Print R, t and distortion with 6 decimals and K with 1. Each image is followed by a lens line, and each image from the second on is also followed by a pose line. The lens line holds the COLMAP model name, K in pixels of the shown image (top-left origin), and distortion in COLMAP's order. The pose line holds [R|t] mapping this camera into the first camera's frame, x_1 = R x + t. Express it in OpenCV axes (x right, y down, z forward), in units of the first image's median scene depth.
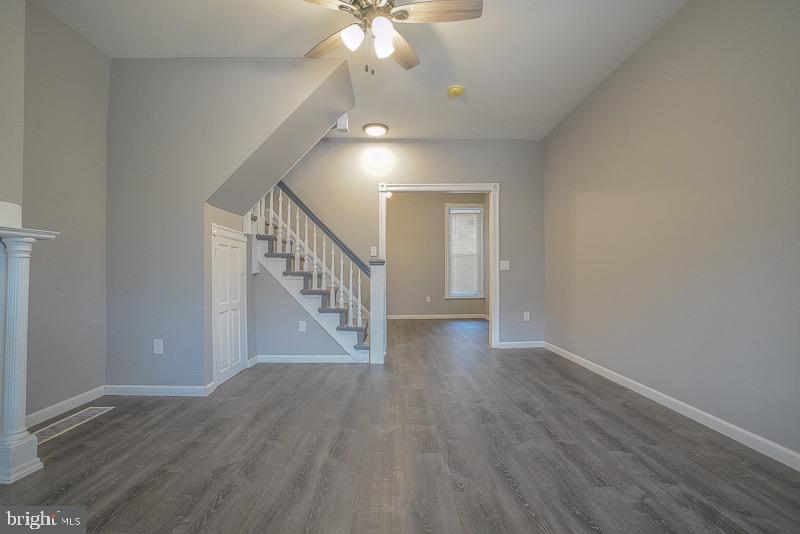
lens RADIAL K [[379.1, 0, 400.0], [0, 379.1, 267.0], [0, 0, 1]] dist [-0.066356, 0.023821]
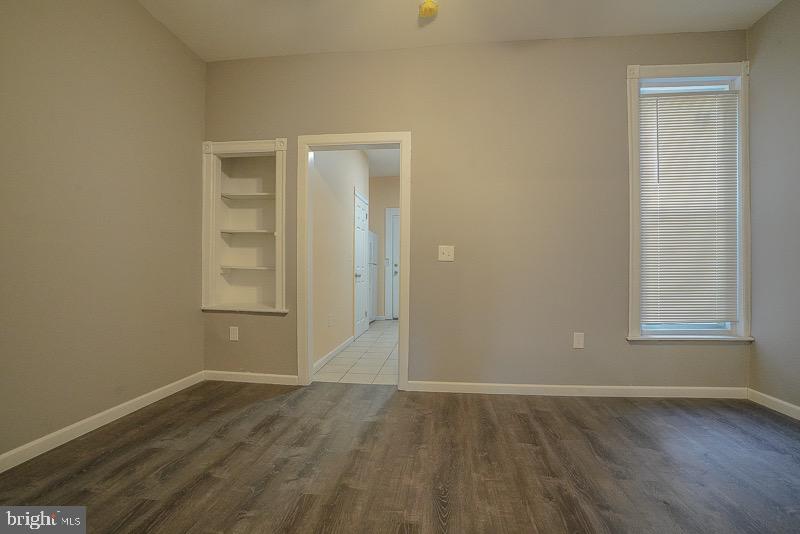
lens RADIAL K [[367.9, 0, 400.0], [0, 367.9, 267.0], [0, 0, 1]] dist [-0.063886, 0.021760]
pose [[0.987770, 0.004101, -0.155865, -0.079431], [-0.001834, 0.999890, 0.014684, 0.027136], [0.155908, -0.014219, 0.987669, 1.392555]]
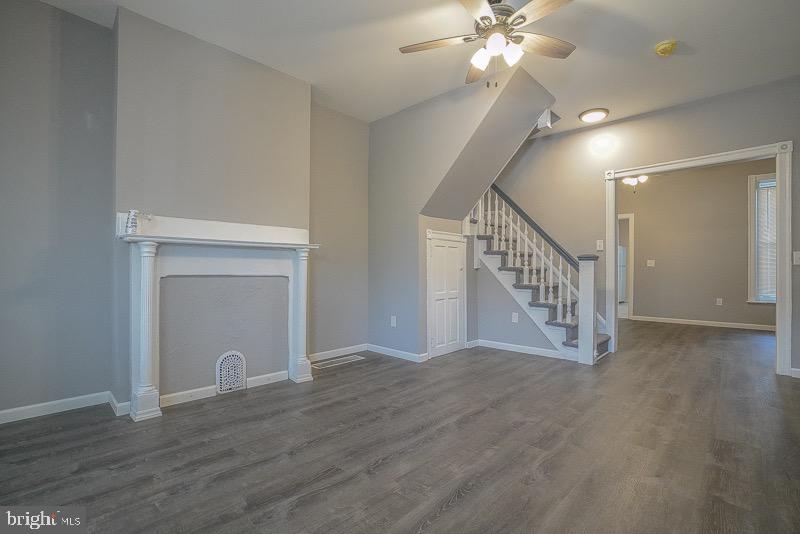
lens RADIAL K [[367.9, 0, 400.0], [0, 367.9, 267.0], [0, 0, 1]] dist [-0.063886, 0.021760]
pose [[0.708813, 0.001198, -0.705396, 0.264860], [0.009423, 0.999893, 0.011167, -0.003323], [0.705334, -0.014562, 0.708726, 0.027714]]
